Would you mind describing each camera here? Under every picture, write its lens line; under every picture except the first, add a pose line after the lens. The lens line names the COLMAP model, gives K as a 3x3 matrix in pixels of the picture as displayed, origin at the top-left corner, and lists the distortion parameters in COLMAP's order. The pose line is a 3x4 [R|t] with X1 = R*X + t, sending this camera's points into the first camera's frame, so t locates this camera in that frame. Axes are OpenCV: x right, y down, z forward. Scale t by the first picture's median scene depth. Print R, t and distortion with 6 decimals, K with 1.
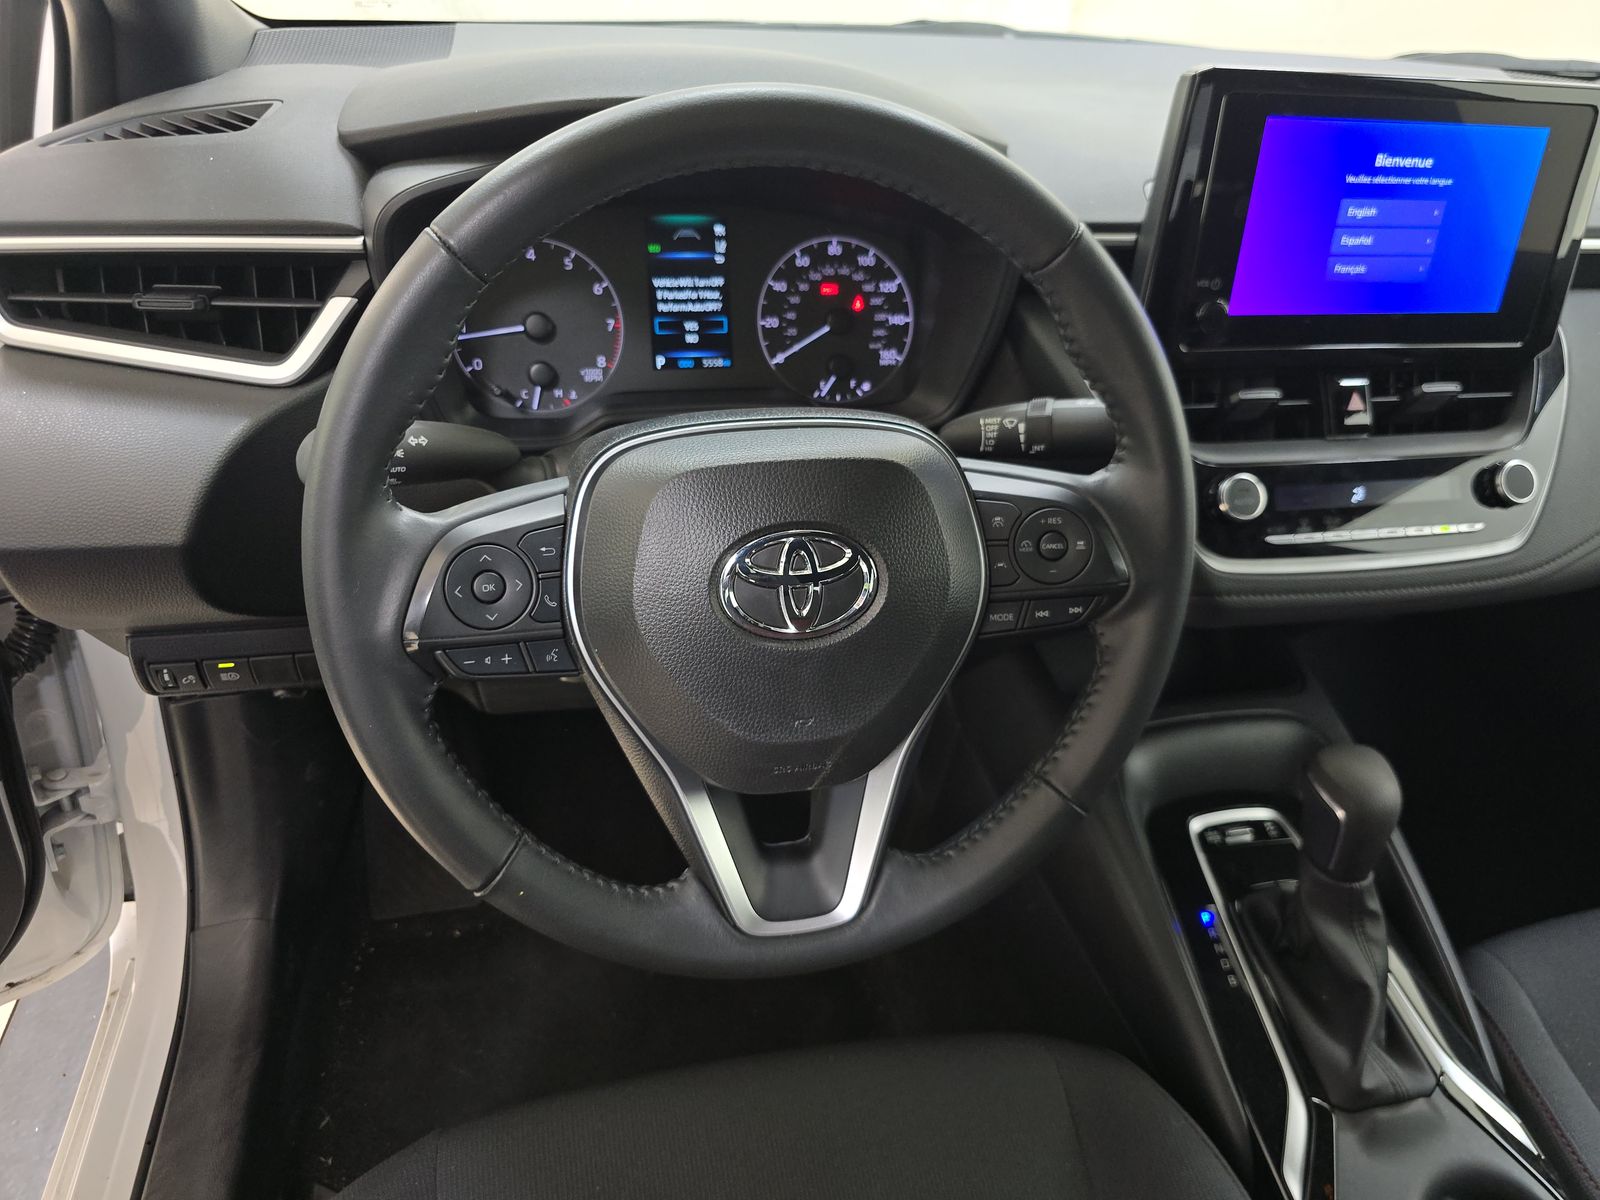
lens RADIAL K [[1079.2, 0, 832.9], [0, 1079.2, 602.9], [0, 0, 1]] dist [0.050153, -0.073942]
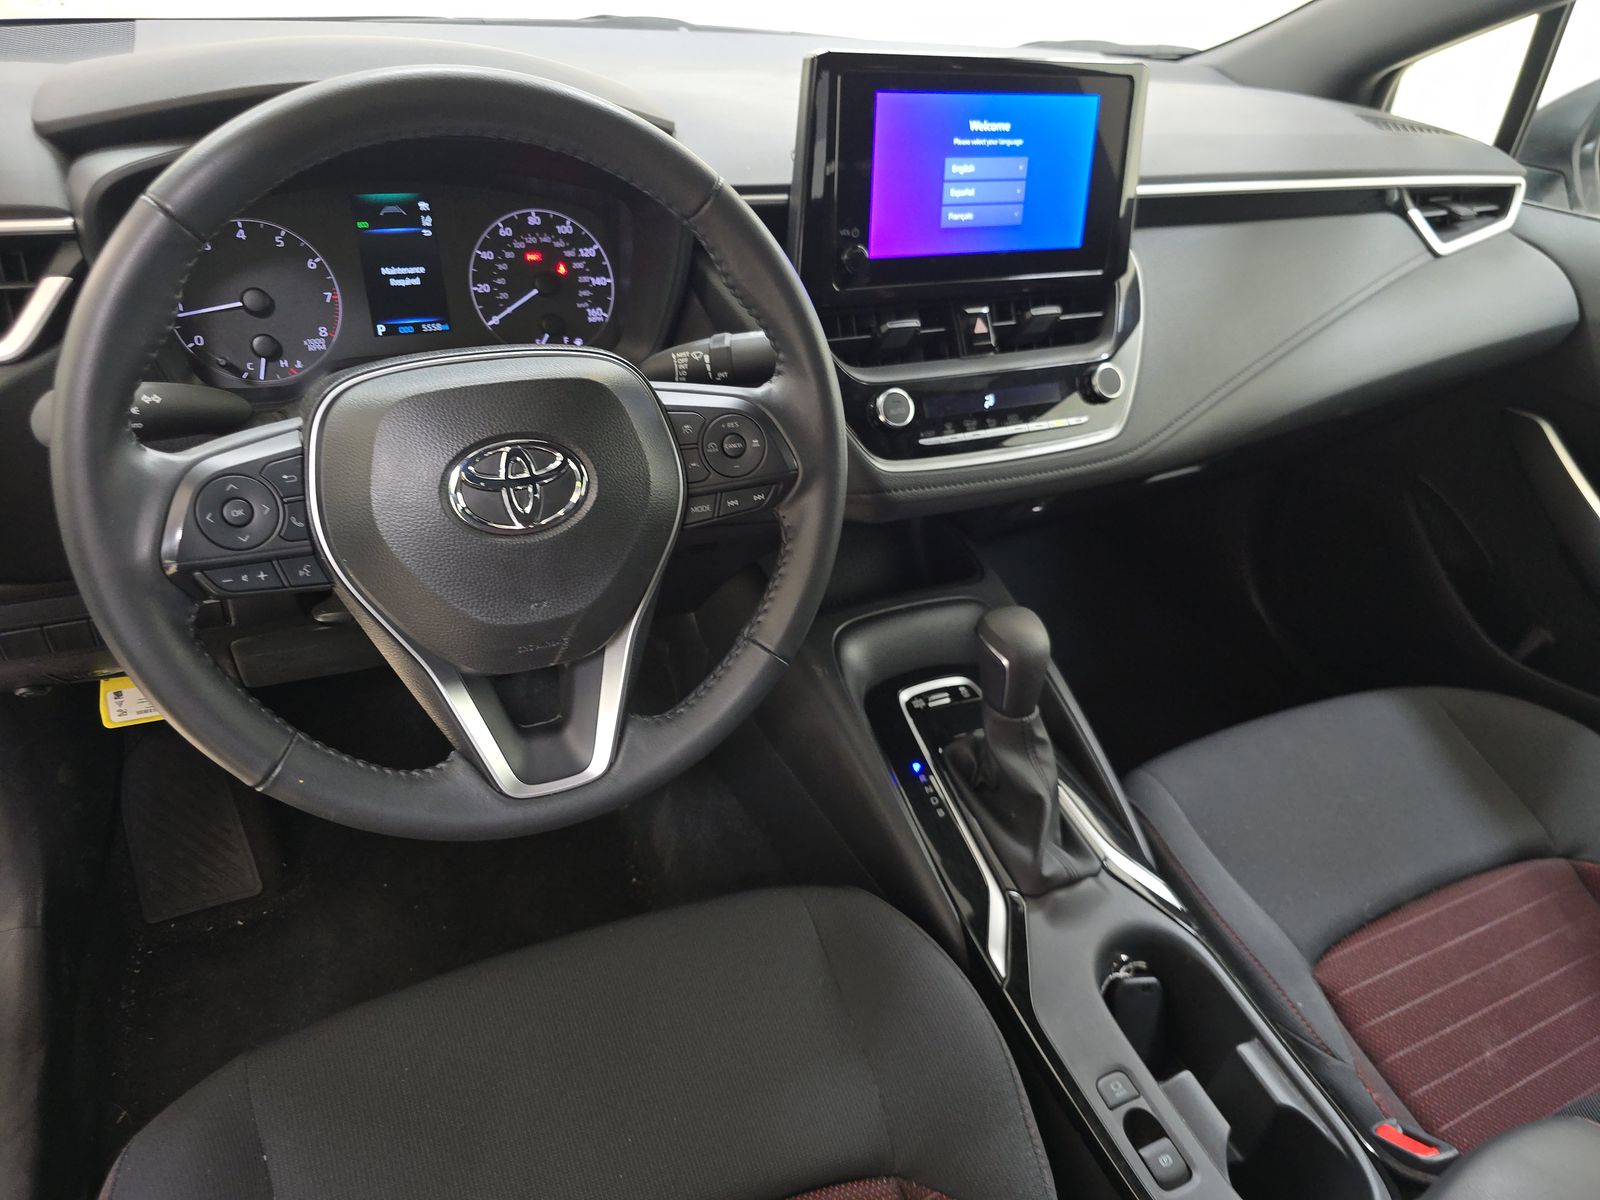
lens RADIAL K [[1055.7, 0, 809.8], [0, 1055.7, 599.9], [0, 0, 1]] dist [0.048759, -0.046237]
pose [[0.975847, -0.110045, 0.188711, 0.033551], [0.108501, 0.993924, 0.018522, 0.085904], [-0.189603, 0.002400, 0.981858, -0.151740]]
